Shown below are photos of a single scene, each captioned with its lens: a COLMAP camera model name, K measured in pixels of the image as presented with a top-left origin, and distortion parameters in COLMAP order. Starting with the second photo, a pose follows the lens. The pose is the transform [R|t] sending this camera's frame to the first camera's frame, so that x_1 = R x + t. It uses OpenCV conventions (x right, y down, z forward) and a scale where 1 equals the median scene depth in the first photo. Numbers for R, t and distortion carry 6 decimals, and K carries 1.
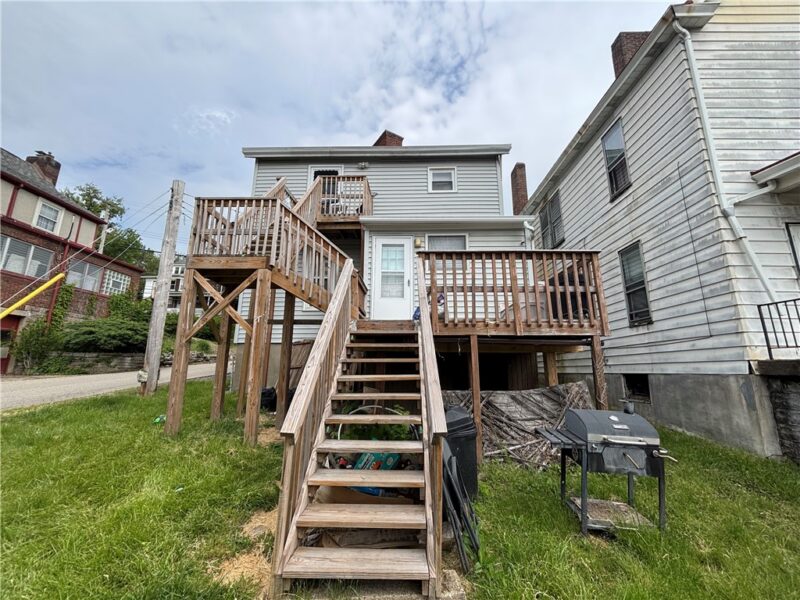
lens RADIAL K [[319.5, 0, 401.5], [0, 319.5, 302.1], [0, 0, 1]] dist [-0.004238, 0.001411]
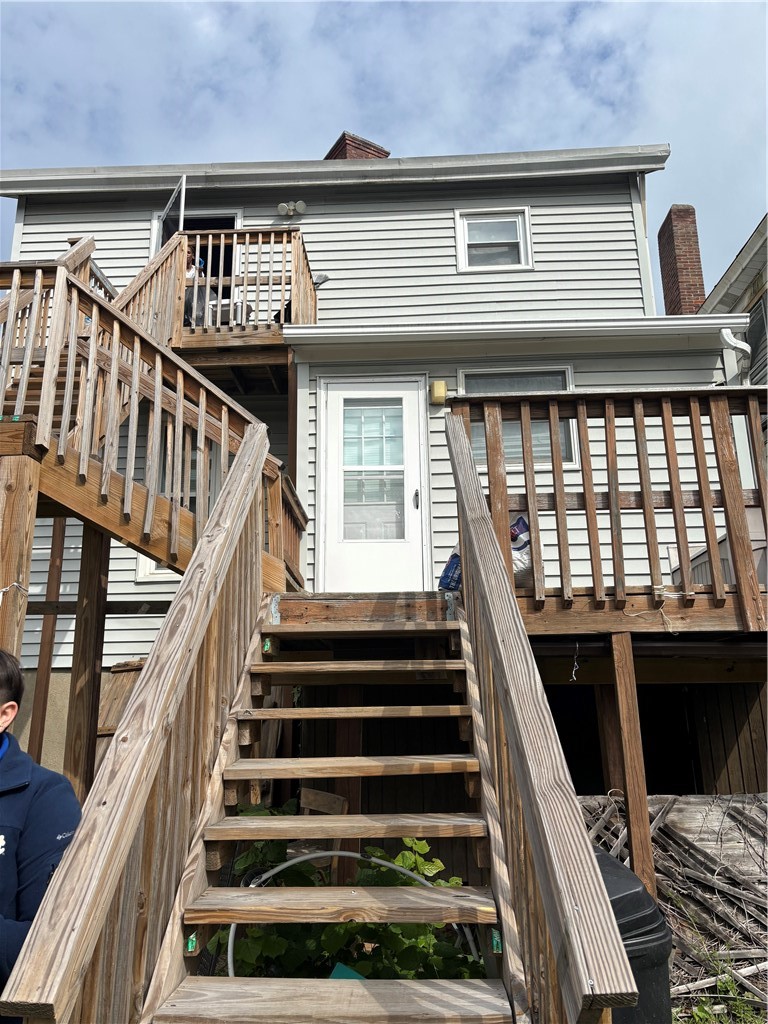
lens RADIAL K [[776.8, 0, 383.2], [0, 776.8, 510.8], [0, 0, 1]] dist [-0.010931, -0.000028]
pose [[0.999839, -0.017880, -0.001237, -0.023881], [0.017752, 0.997447, -0.069171, 0.023642], [0.002470, 0.069138, 0.997604, 0.144294]]
